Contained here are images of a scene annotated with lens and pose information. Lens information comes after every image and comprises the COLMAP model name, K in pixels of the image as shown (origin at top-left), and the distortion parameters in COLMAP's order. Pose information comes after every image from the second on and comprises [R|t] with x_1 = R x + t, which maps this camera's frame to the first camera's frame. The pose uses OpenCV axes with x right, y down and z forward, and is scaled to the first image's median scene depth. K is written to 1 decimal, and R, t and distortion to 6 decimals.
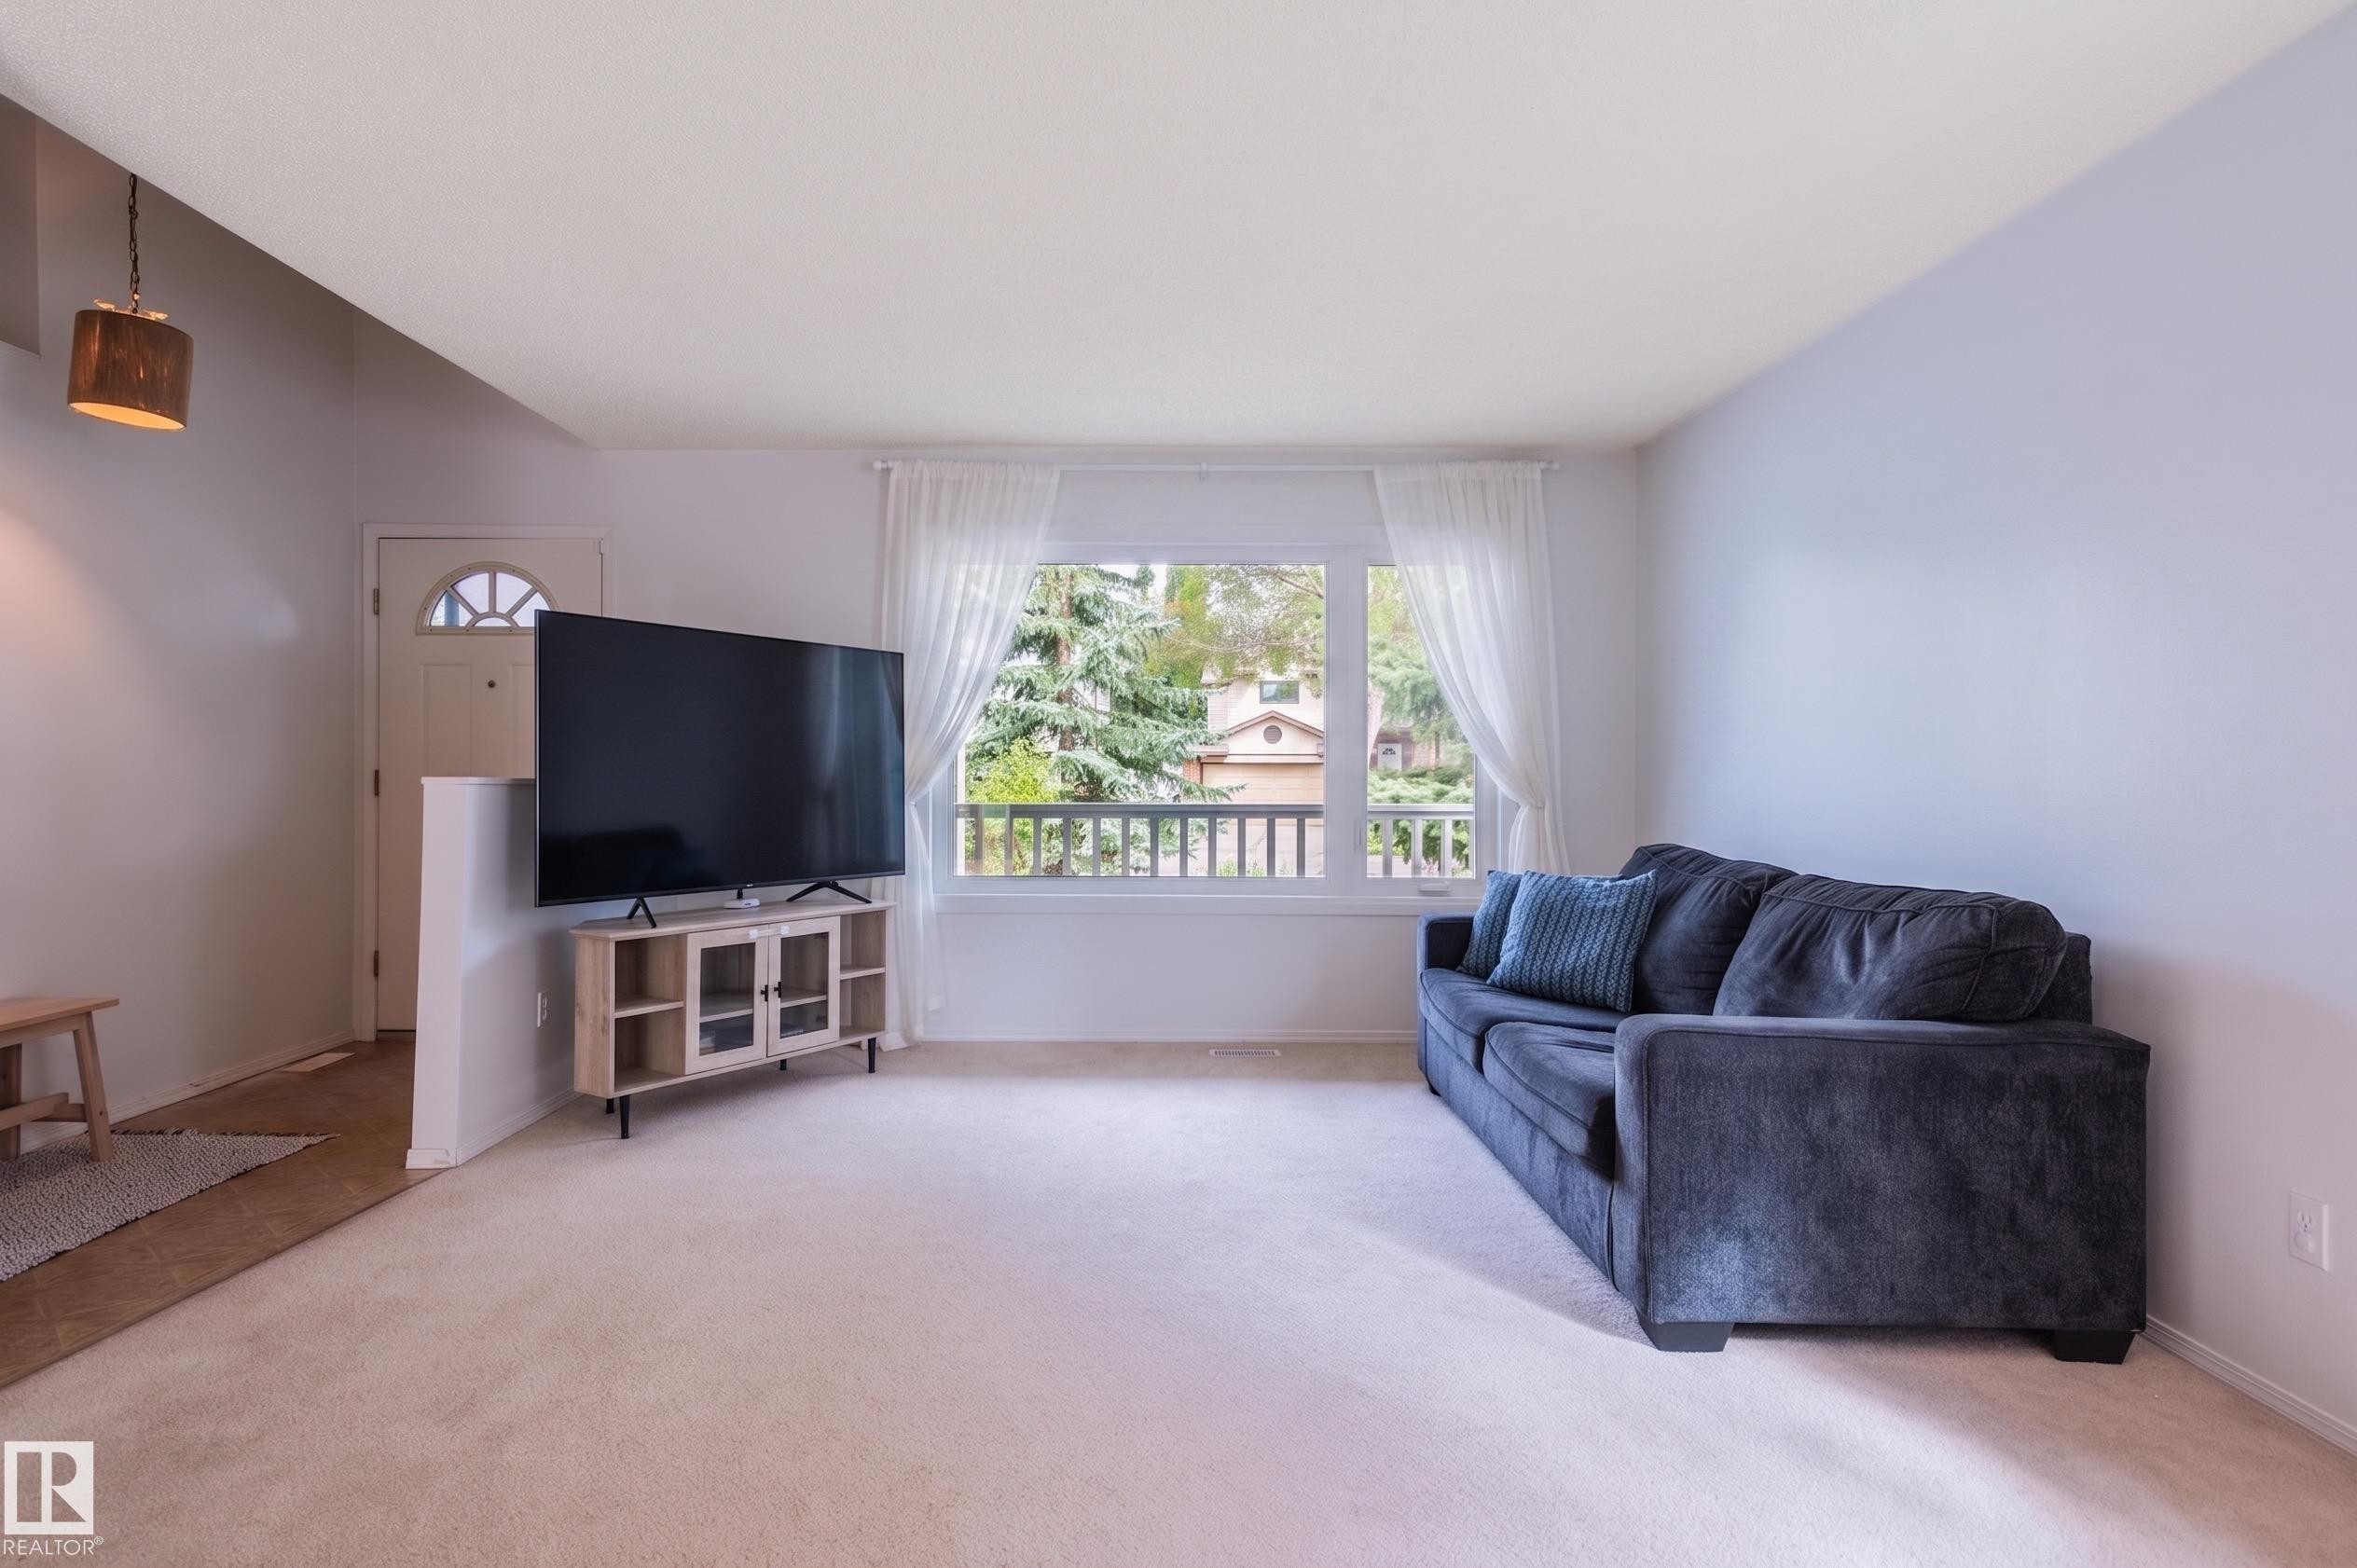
lens RADIAL K [[1183.3, 0, 1176.5], [0, 1183.3, 789.2], [0, 0, 1]] dist [0.004088, -0.000620]
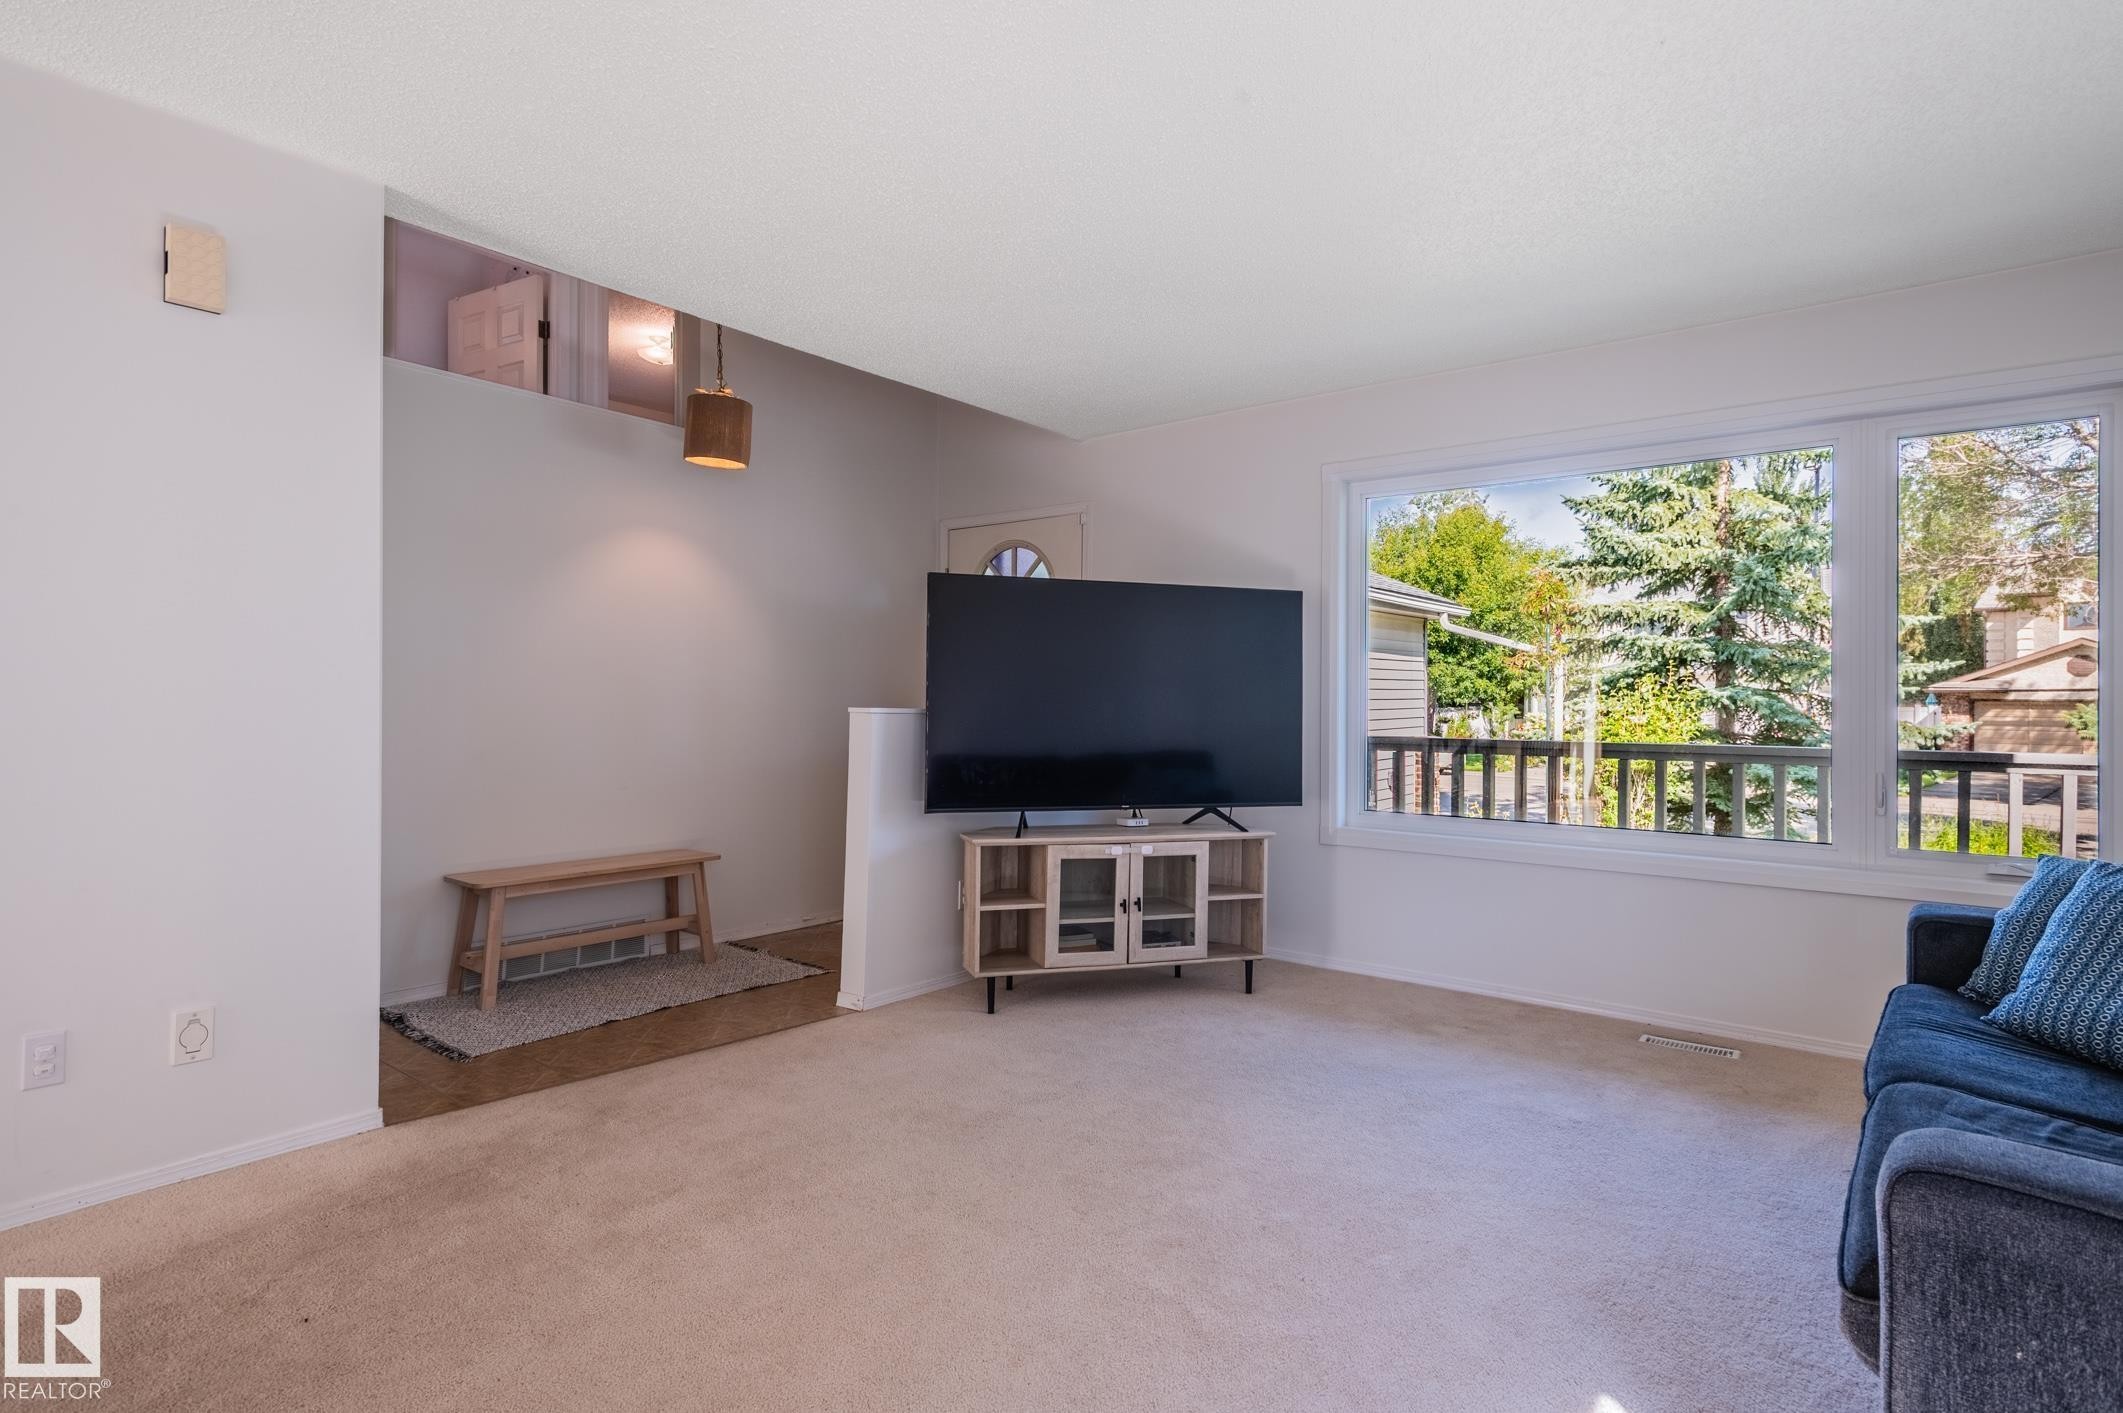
lens RADIAL K [[1042.7, 0, 1061.5], [0, 1042.7, 706.5], [0, 0, 1]] dist [-0.001313, -0.000332]
pose [[0.792012, 0.006566, -0.610471, 0.202571], [-0.016088, 0.999819, -0.010118, -0.003060], [0.610294, 0.017835, 0.791974, 0.187500]]
